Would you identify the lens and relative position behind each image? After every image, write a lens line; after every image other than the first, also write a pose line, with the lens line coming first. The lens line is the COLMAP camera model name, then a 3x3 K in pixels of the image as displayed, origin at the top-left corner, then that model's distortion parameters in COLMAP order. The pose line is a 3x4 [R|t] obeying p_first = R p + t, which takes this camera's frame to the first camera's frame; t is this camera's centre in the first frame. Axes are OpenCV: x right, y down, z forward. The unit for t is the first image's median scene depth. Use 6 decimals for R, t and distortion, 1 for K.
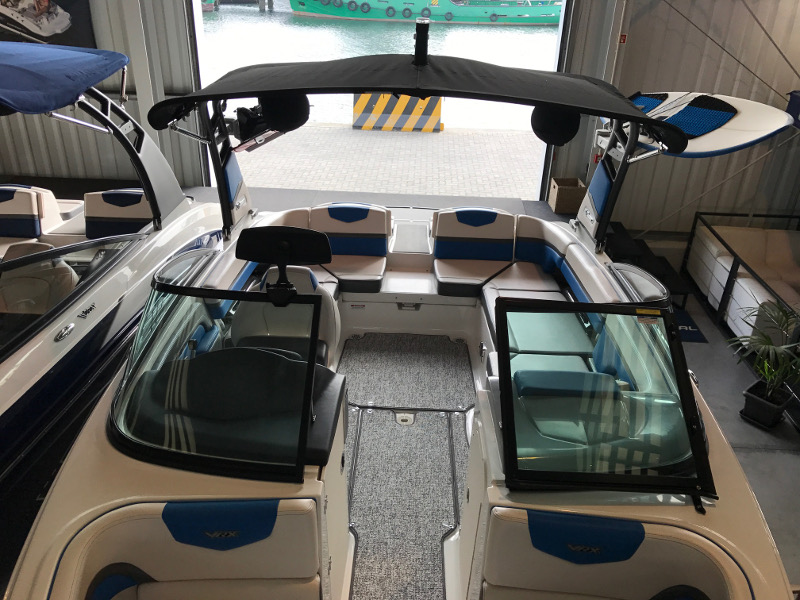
lens RADIAL K [[665.4, 0, 398.4], [0, 665.4, 297.0], [0, 0, 1]] dist [0.009634, 0.000425]
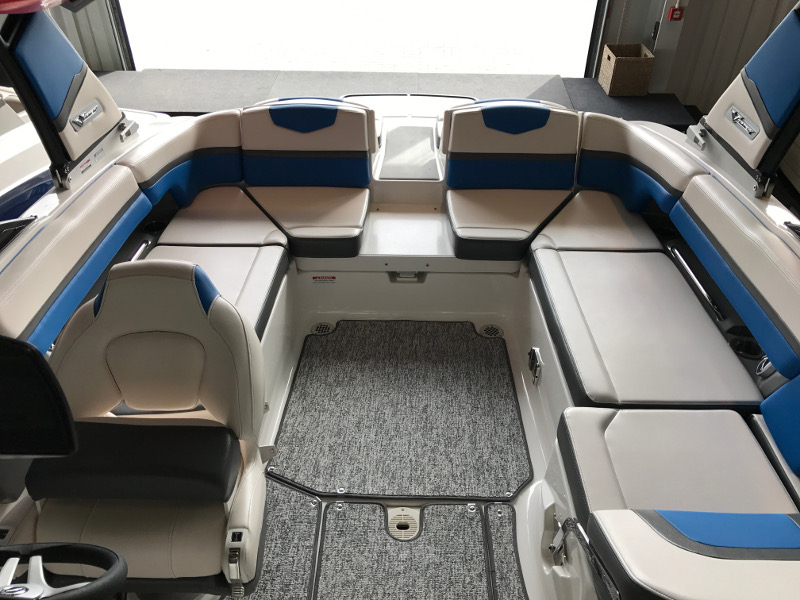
lens RADIAL K [[665.4, 0, 398.4], [0, 665.4, 297.0], [0, 0, 1]] dist [0.009634, 0.000425]
pose [[0.999733, -0.022747, -0.003983, 0.009489], [0.023091, 0.982636, 0.184104, -0.080209], [-0.000274, -0.184147, 0.982899, 0.400824]]
